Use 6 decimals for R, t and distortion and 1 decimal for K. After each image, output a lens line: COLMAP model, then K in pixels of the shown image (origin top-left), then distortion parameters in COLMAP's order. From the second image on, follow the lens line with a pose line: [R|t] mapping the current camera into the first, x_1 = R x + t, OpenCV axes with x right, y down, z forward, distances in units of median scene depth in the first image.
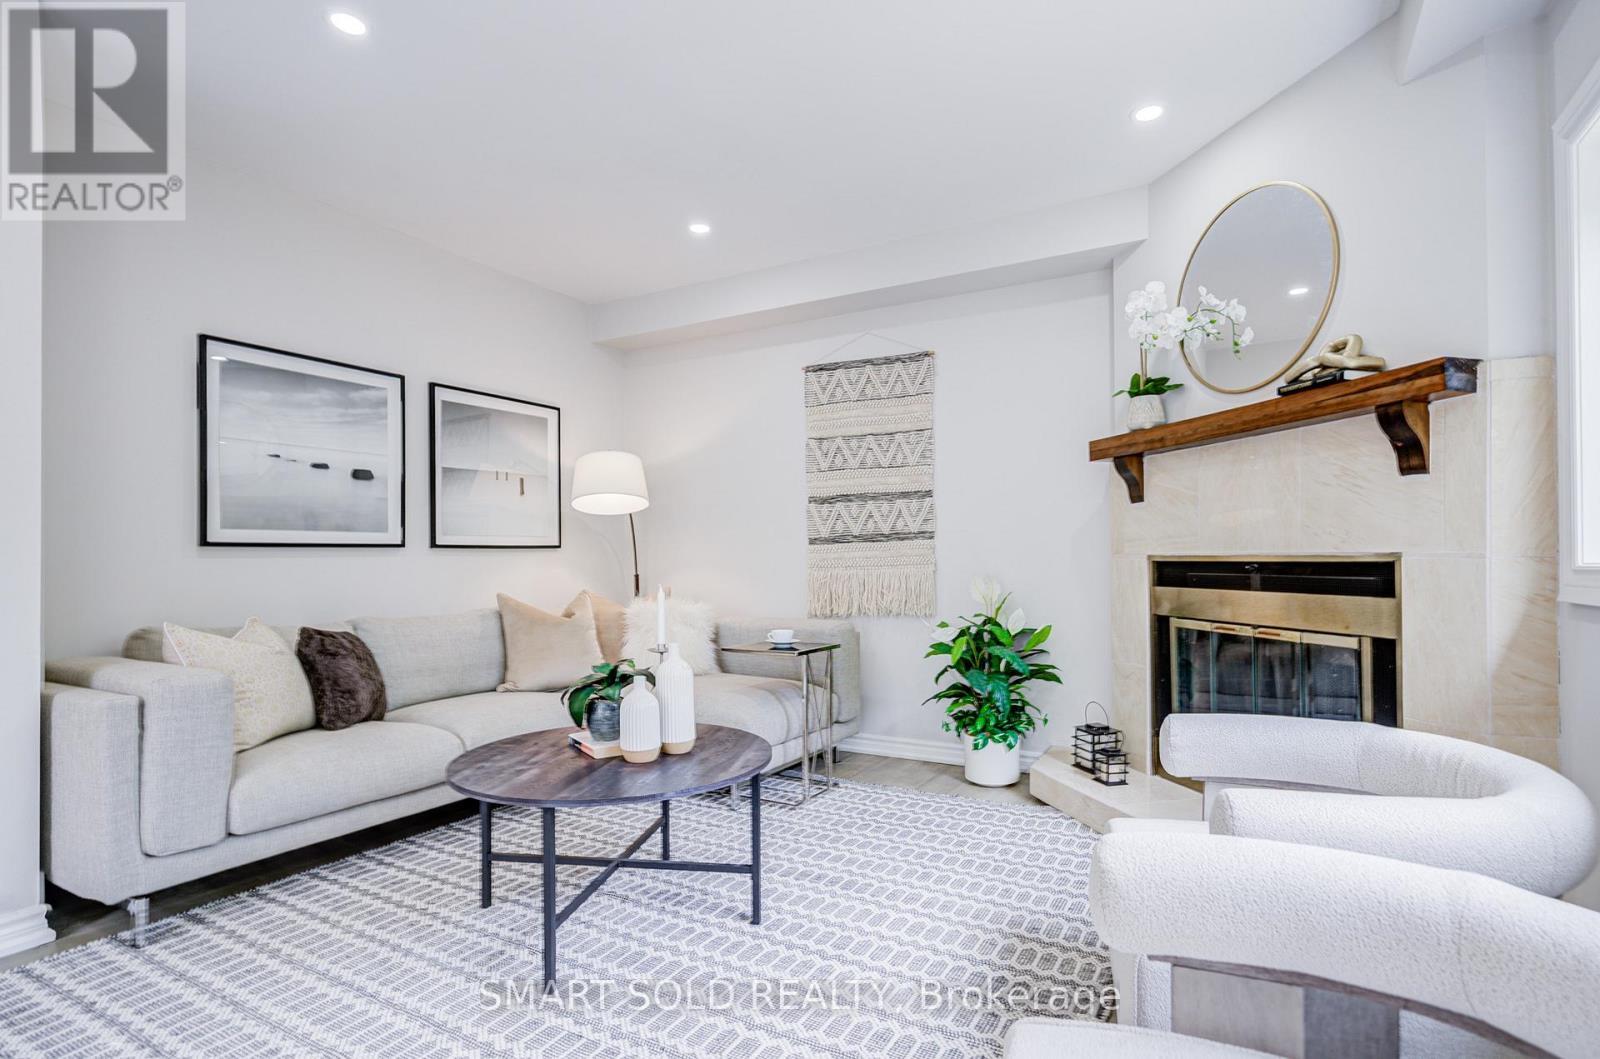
lens RADIAL K [[760.3, 0, 891.2], [0, 760.3, 548.7], [0, 0, 1]] dist [0.001092, -0.008812]
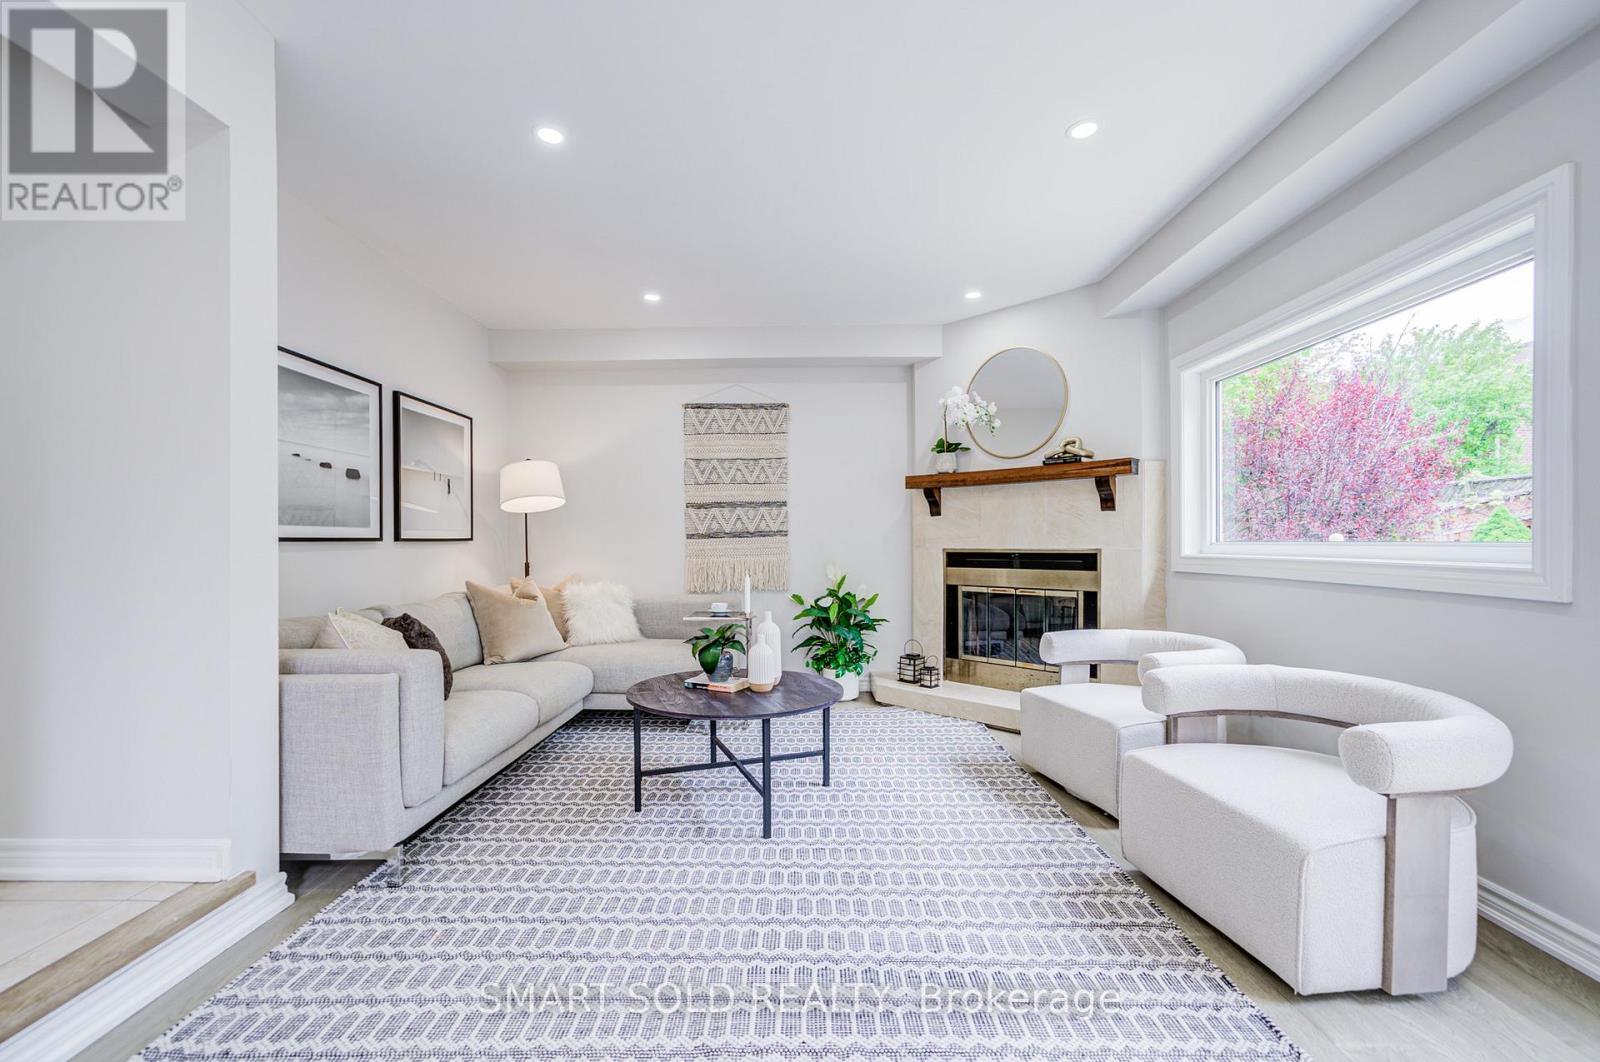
lens RADIAL K [[653.8, 0, 801.5], [0, 653.8, 534.5], [0, 0, 1]] dist [-0.035835, 0.001043]
pose [[0.885820, 0.008620, 0.463950, -0.605520], [-0.008270, 0.999962, -0.002789, -0.015398], [-0.463956, -0.001367, 0.885857, -0.118349]]
